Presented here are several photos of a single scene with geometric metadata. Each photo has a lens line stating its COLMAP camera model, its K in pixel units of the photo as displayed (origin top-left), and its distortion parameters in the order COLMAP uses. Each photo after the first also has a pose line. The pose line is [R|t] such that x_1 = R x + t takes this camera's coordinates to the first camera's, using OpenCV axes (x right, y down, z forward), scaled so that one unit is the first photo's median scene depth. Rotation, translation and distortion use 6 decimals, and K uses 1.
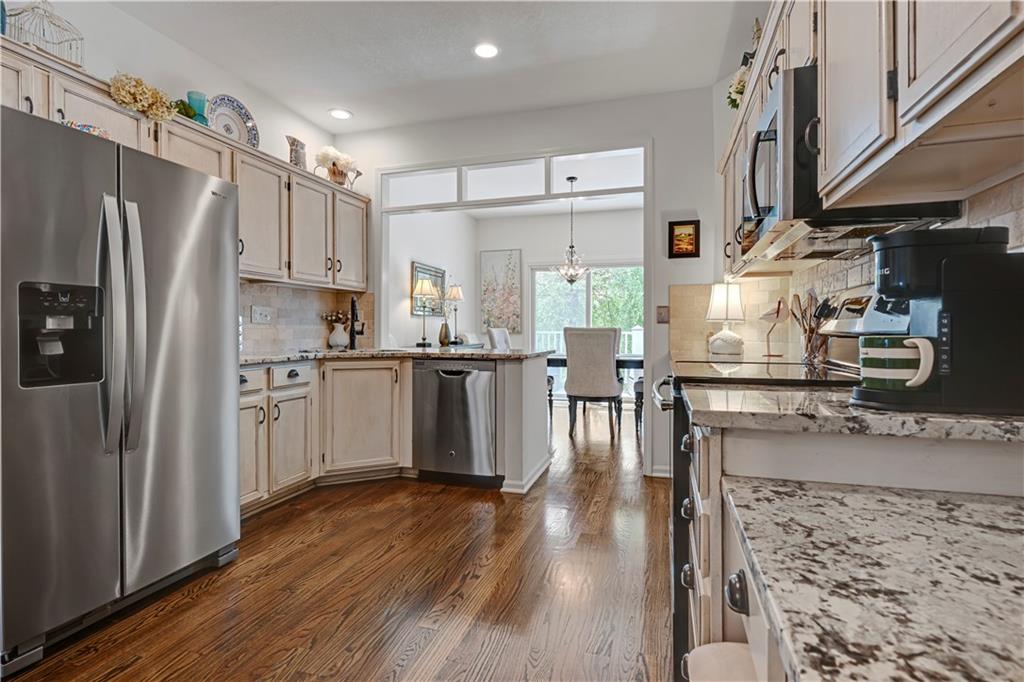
lens RADIAL K [[493.1, 0, 510.7], [0, 493.1, 333.8], [0, 0, 1]] dist [0.000168, 0.000318]
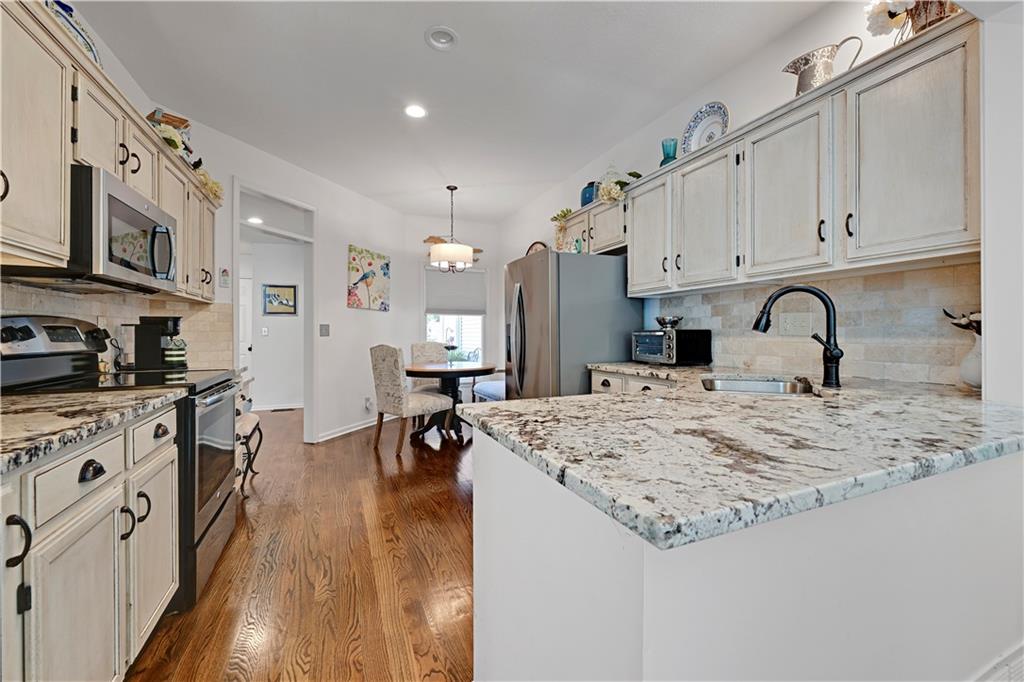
lens RADIAL K [[417.0, 0, 511.9], [0, 417.0, 332.8], [0, 0, 1]] dist [-0.001393, -0.000015]
pose [[-0.756317, 0.001974, -0.654202, 0.295694], [-0.000666, 0.999993, 0.003787, -0.034874], [0.654205, 0.003300, -0.756310, 1.522303]]
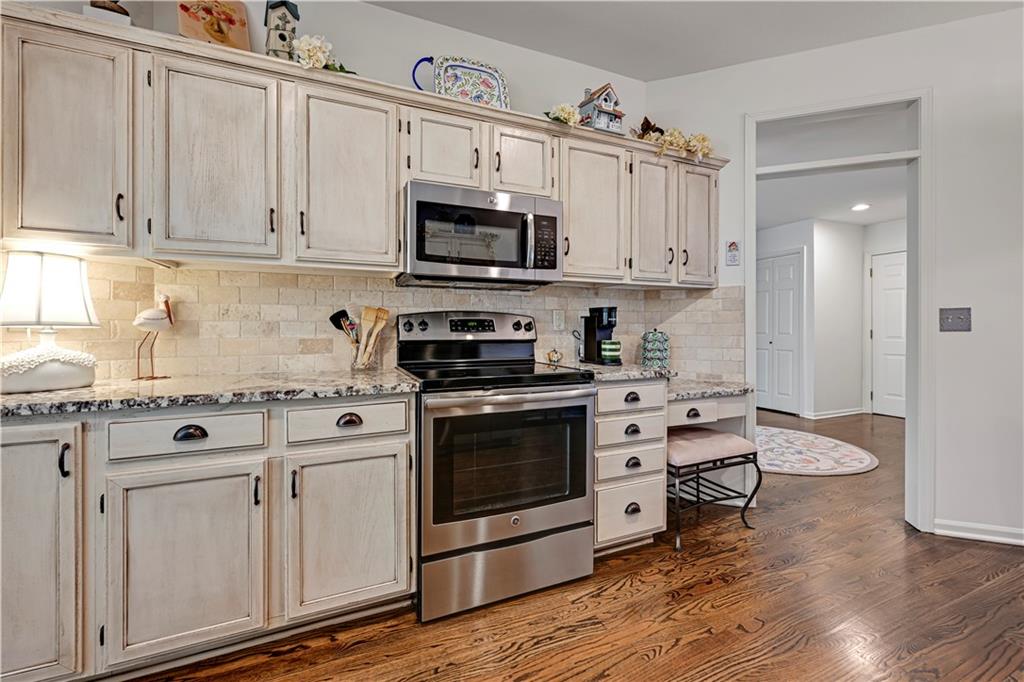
lens RADIAL K [[411.2, 0, 512.3], [0, 411.2, 326.7], [0, 0, 1]] dist [-0.001184, -0.000091]
pose [[-0.651619, -0.000110, 0.758547, -0.246821], [0.003803, 0.999987, 0.003412, -0.030446], [-0.758537, 0.005108, -0.651610, 1.023706]]
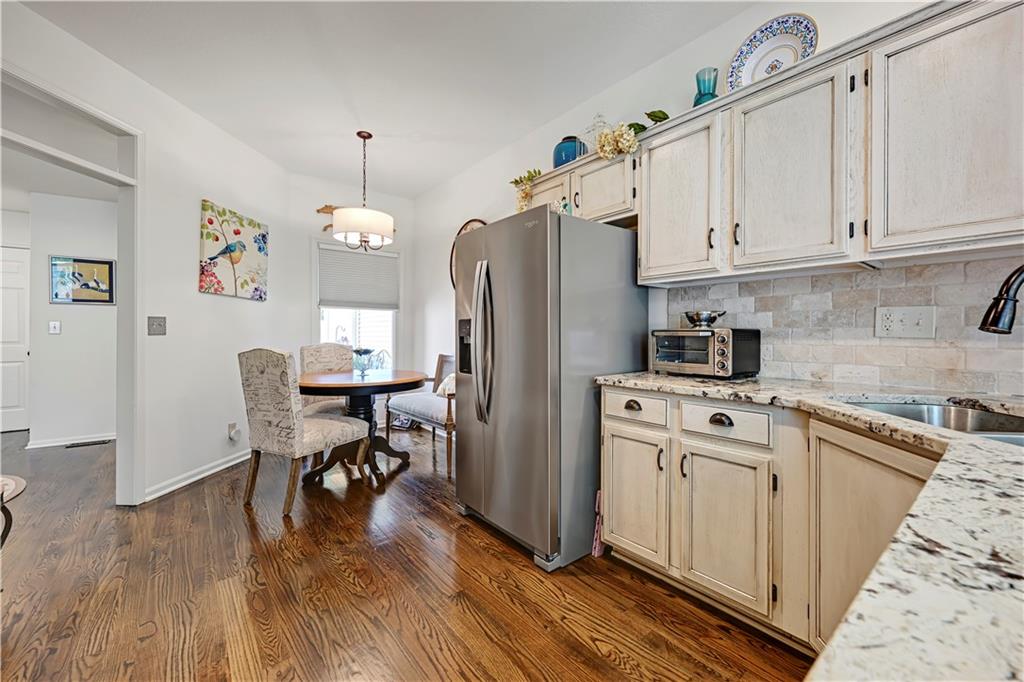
lens RADIAL K [[408.6, 0, 508.5], [0, 408.6, 334.4], [0, 0, 1]] dist [-0.000074, 0.000046]
pose [[-0.555244, 0.000943, -0.831687, 0.150835], [-0.008238, 0.999944, 0.006634, -0.030877], [0.831647, 0.010535, -0.555205, 1.126640]]
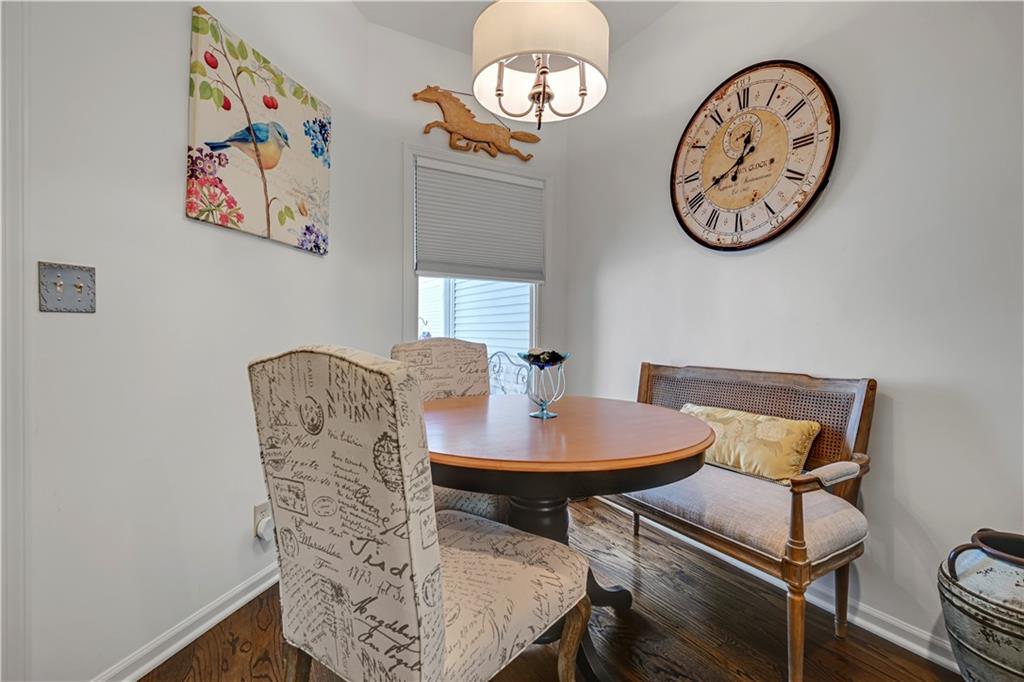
lens RADIAL K [[468.1, 0, 510.4], [0, 468.1, 336.5], [0, 0, 1]] dist [-0.000871, -0.000131]
pose [[-0.681650, 0.003808, -0.731669, -0.163898], [-0.011029, 0.999819, 0.015478, -0.003641], [0.731596, 0.018620, -0.681485, 0.469265]]
